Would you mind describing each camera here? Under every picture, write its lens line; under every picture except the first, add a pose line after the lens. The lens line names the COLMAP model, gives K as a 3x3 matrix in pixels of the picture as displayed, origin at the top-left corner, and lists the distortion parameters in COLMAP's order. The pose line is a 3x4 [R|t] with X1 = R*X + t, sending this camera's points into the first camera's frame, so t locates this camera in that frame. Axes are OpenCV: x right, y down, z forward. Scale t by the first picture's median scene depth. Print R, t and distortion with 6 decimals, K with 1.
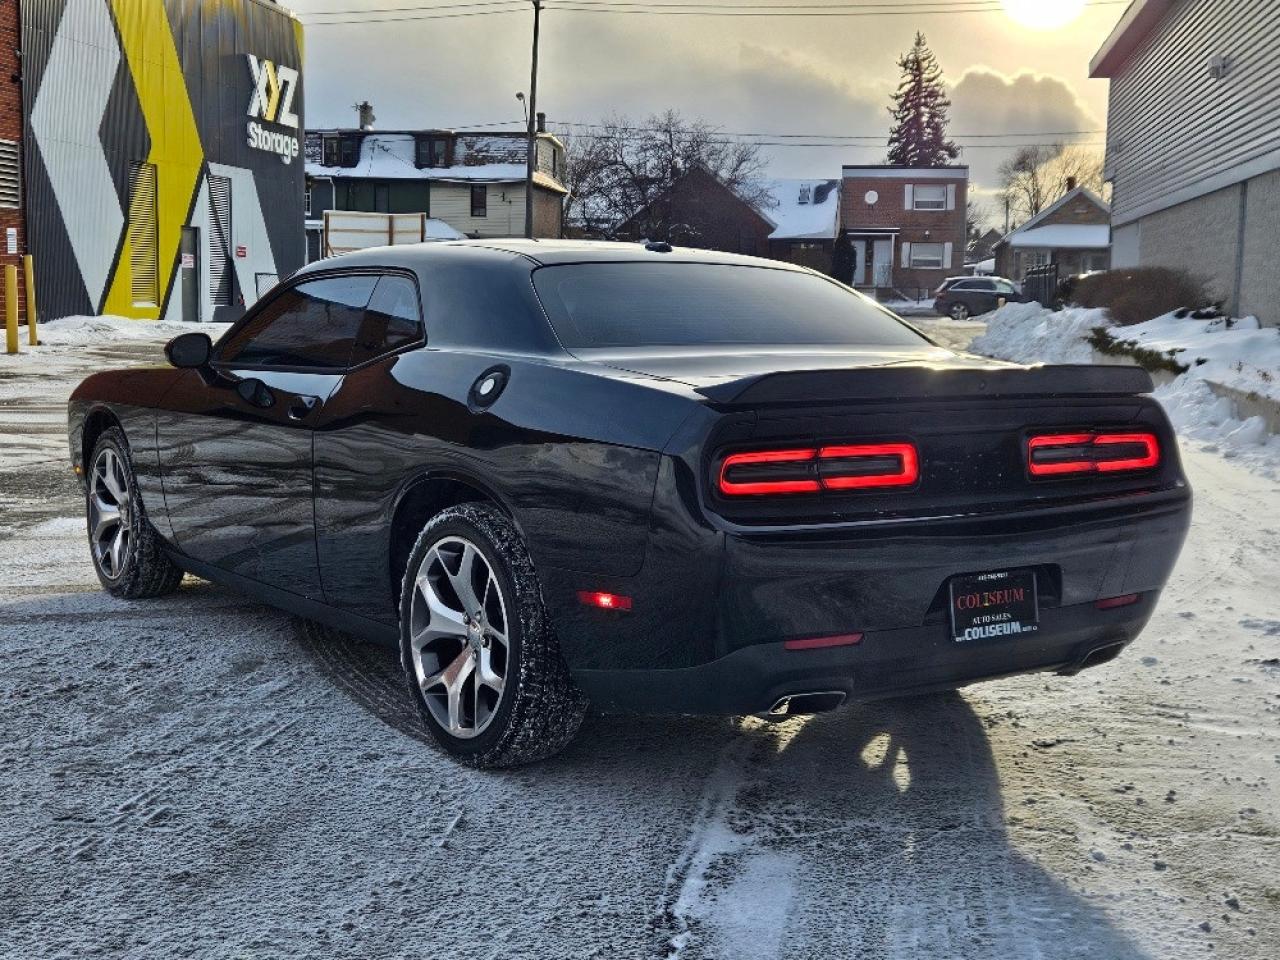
lens RADIAL K [[1860.0, 0, 640.0], [0, 1860.0, 480.0], [0, 0, 1]] dist [0.043929, 0.035783]
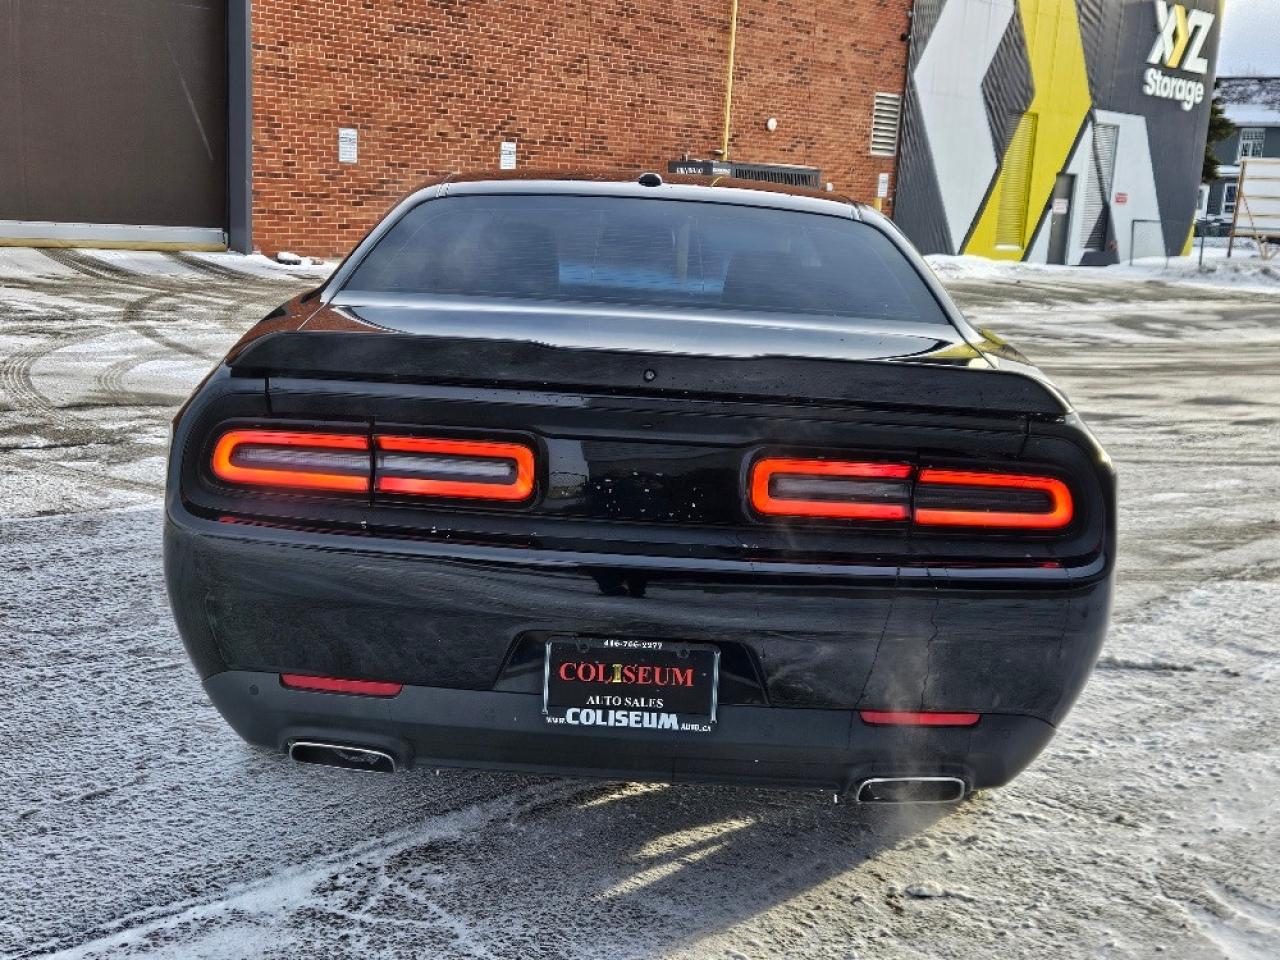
lens RADIAL K [[1589.6, 0, 616.4], [0, 1589.6, 484.7], [0, 0, 1]] dist [0.077844, -0.033324]
pose [[0.766058, 0.133080, -0.628845, 0.162376], [-0.099436, 0.991091, 0.088609, -0.018100], [0.635034, -0.005350, 0.772466, 0.152135]]
